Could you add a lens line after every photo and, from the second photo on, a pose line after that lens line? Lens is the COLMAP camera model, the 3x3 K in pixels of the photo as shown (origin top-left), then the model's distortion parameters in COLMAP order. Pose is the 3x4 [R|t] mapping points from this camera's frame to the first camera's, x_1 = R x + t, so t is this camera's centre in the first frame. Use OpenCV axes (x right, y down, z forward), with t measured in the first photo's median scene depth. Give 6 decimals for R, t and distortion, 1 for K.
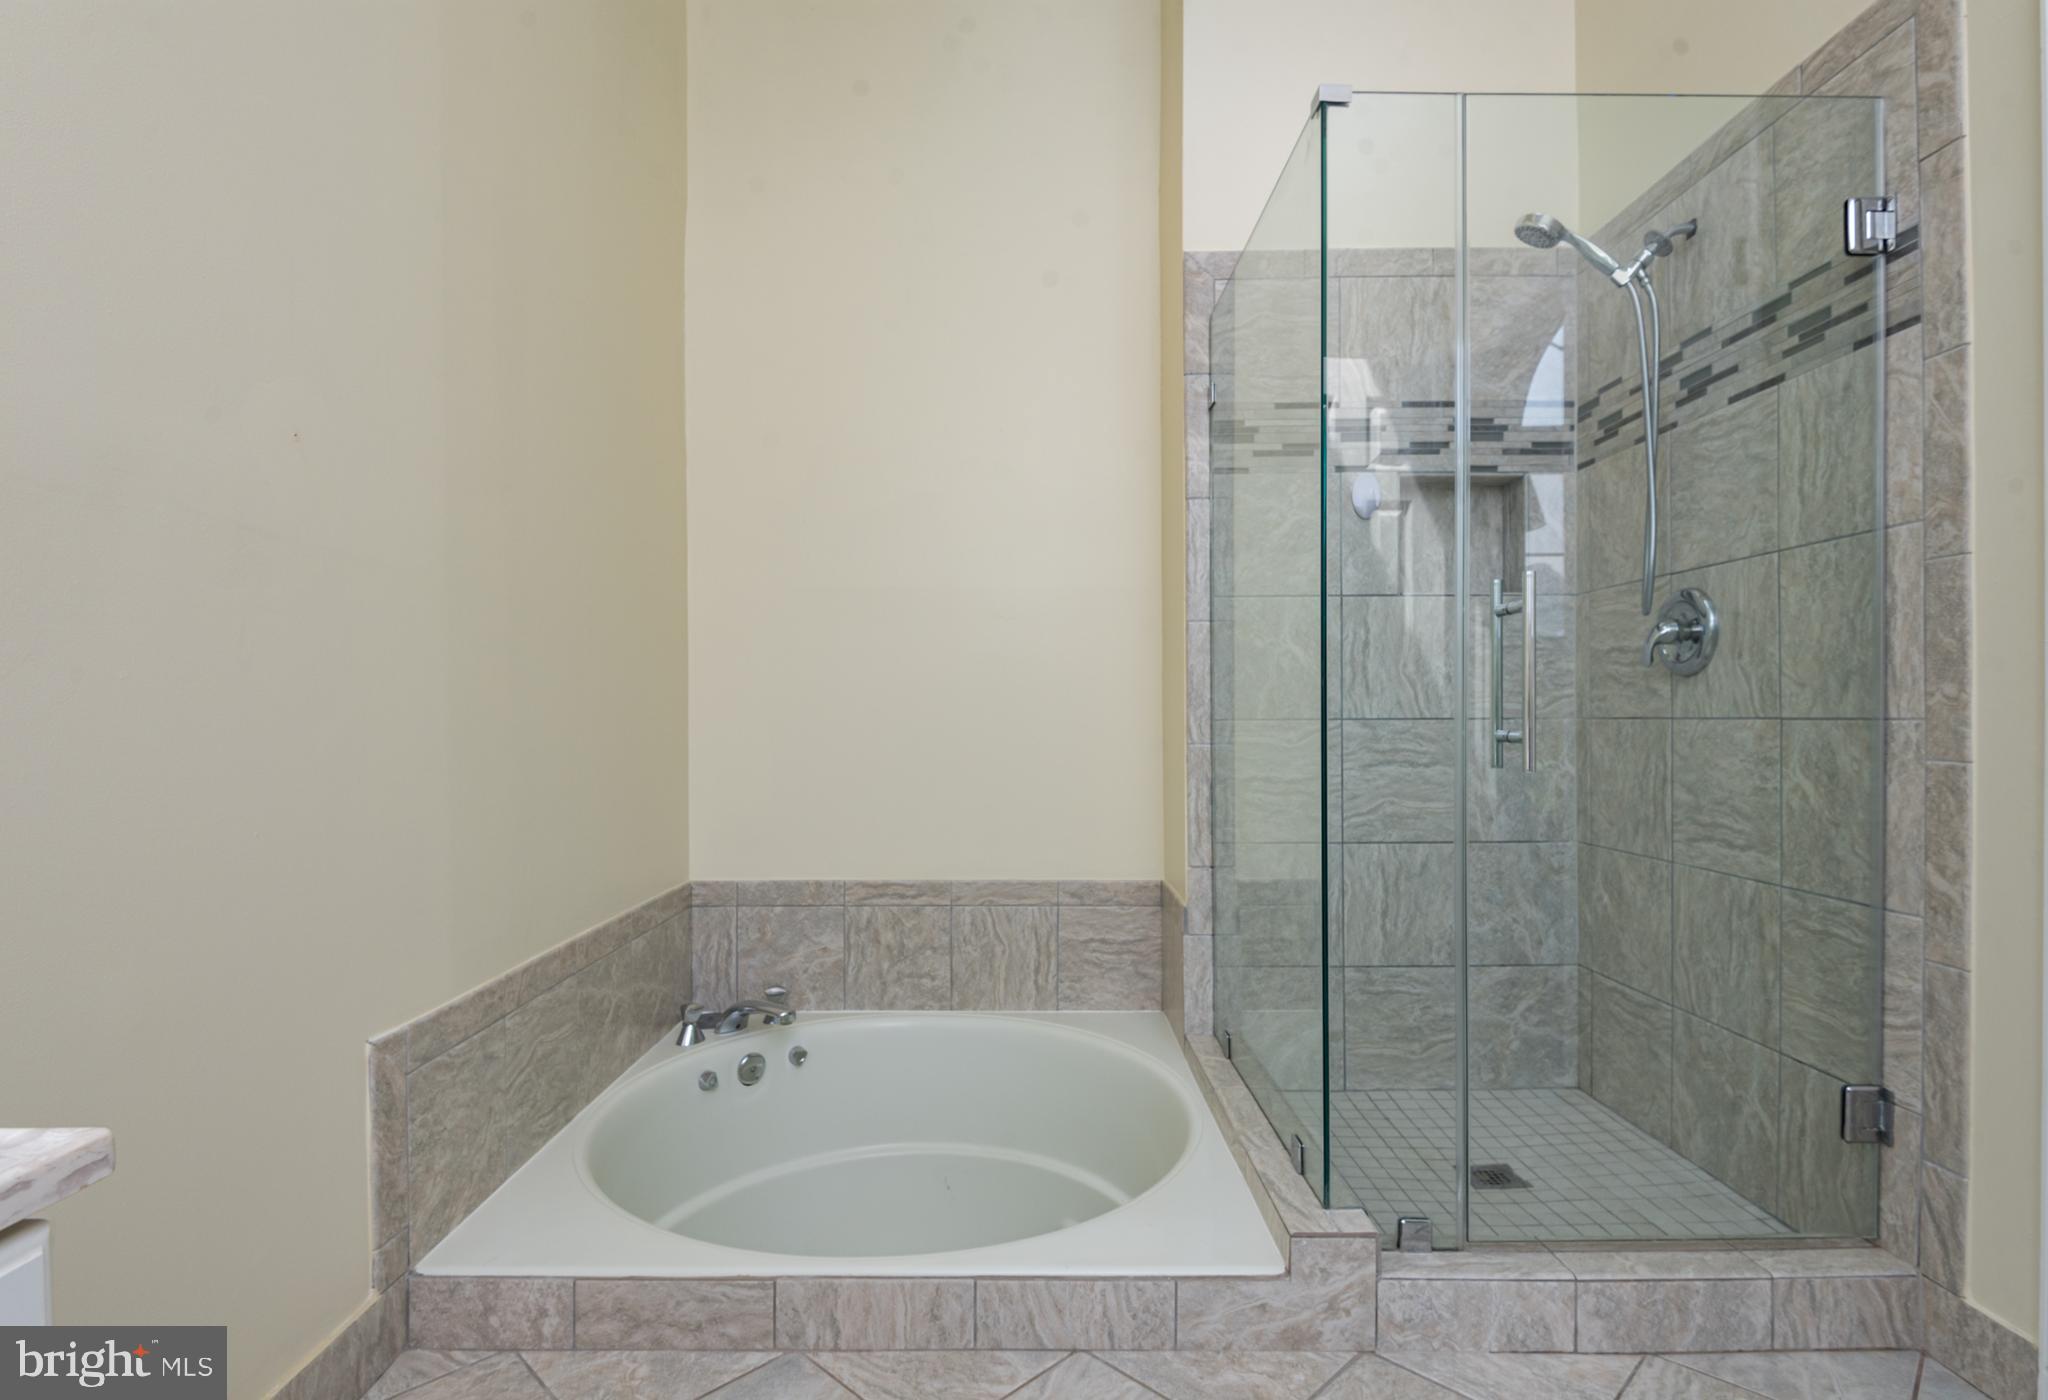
lens RADIAL K [[1048.9, 0, 1021.7], [0, 1048.9, 735.9], [0, 0, 1]] dist [0.025152, -0.036449]
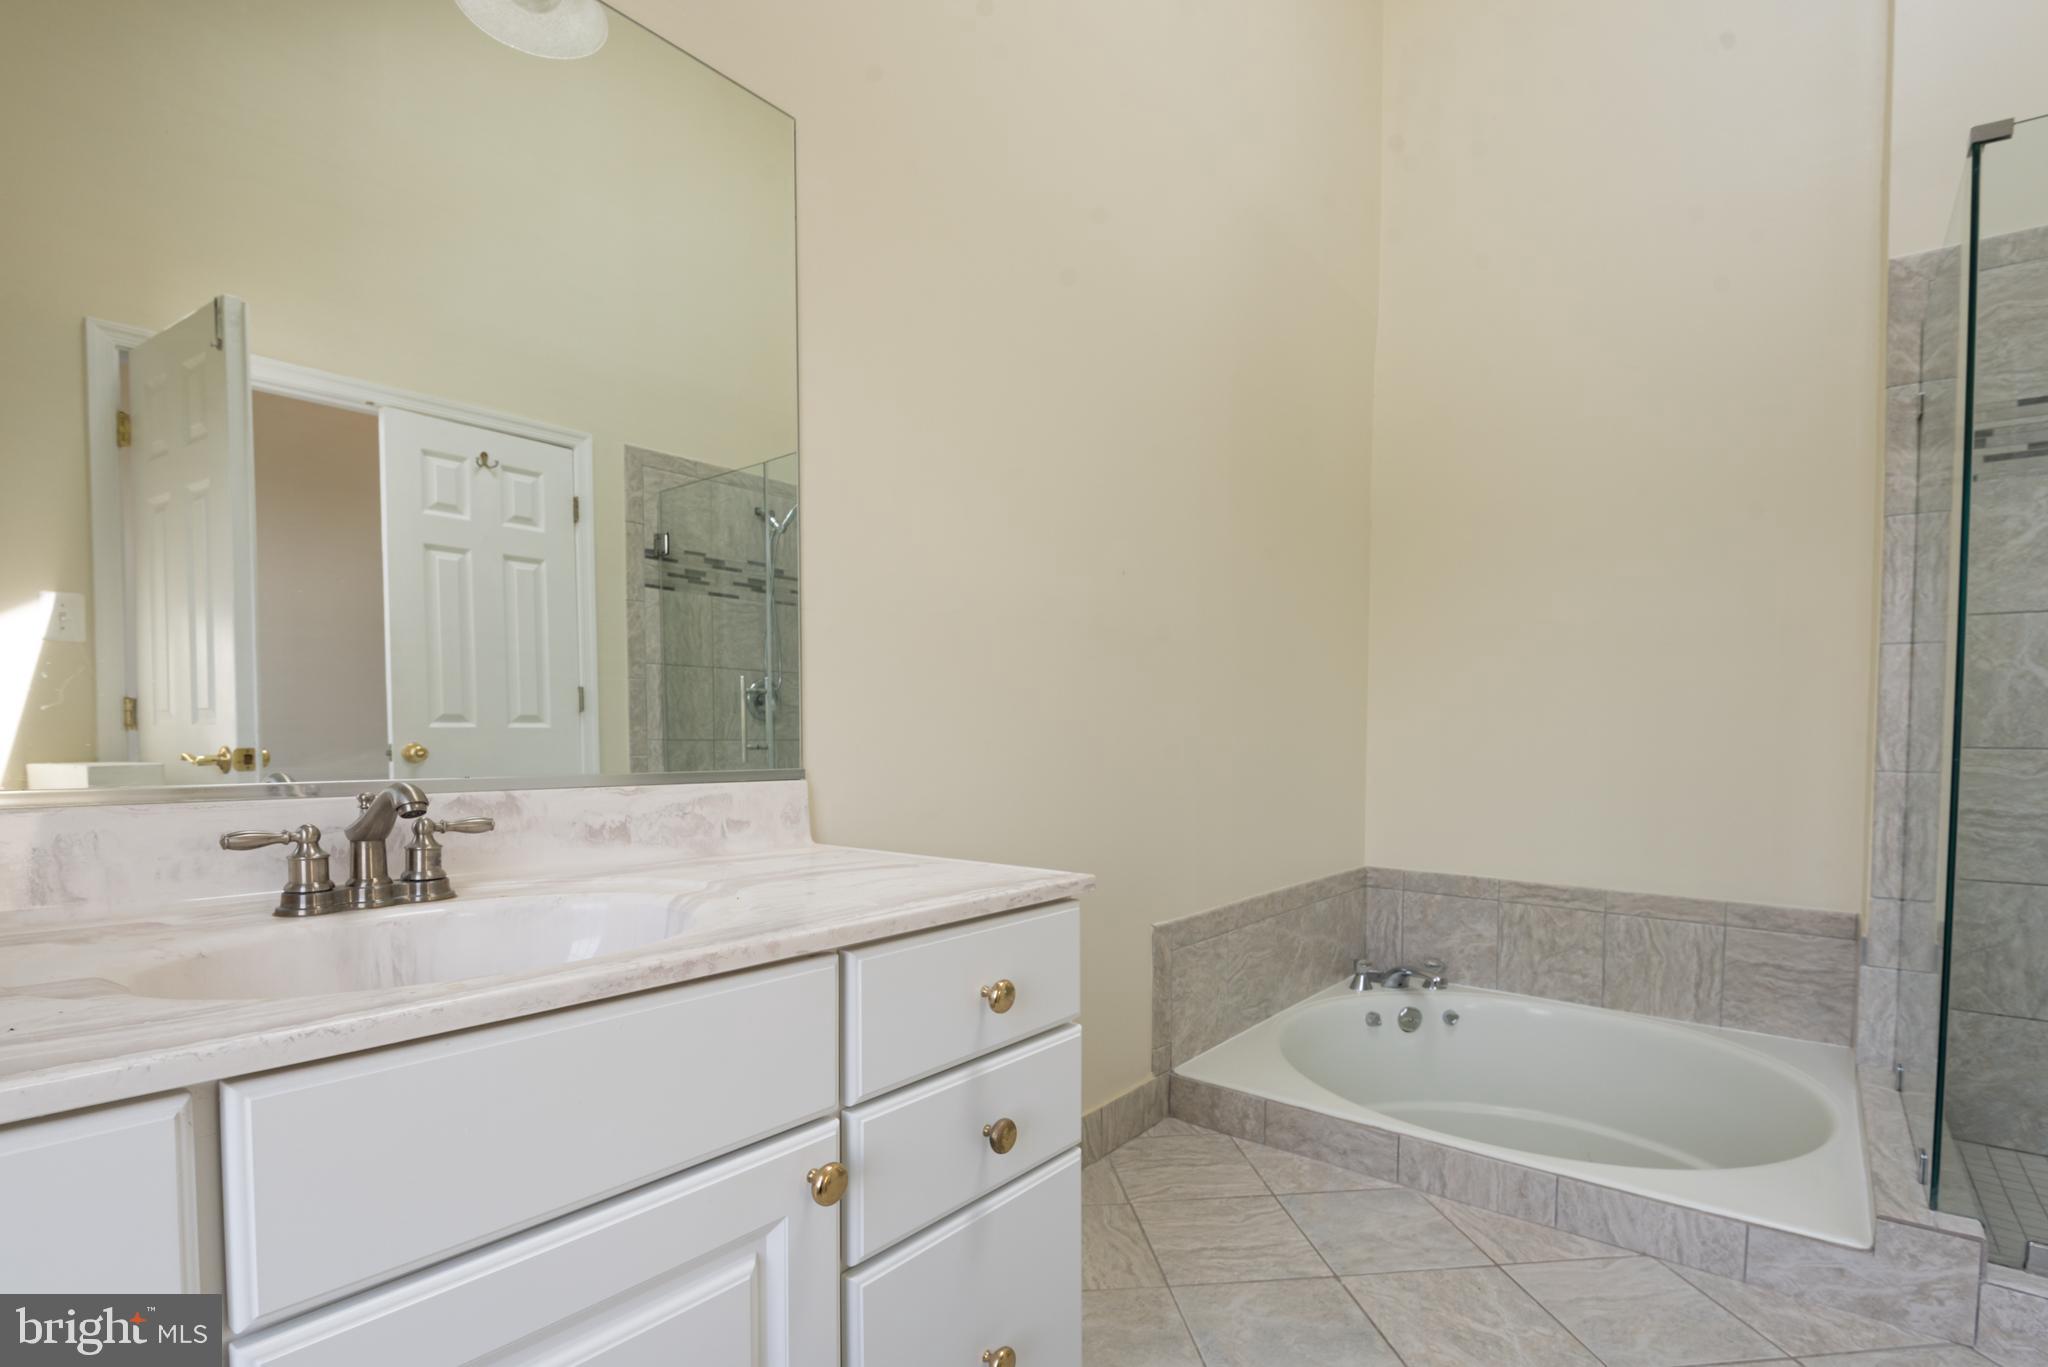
lens RADIAL K [[990.4, 0, 1022.3], [0, 990.4, 702.5], [0, 0, 1]] dist [0.026322, -0.019099]
pose [[0.784049, -0.005551, -0.620674, 0.117651], [-0.025722, 0.998810, -0.041426, 0.002636], [0.620166, 0.048445, 0.782974, -0.225413]]
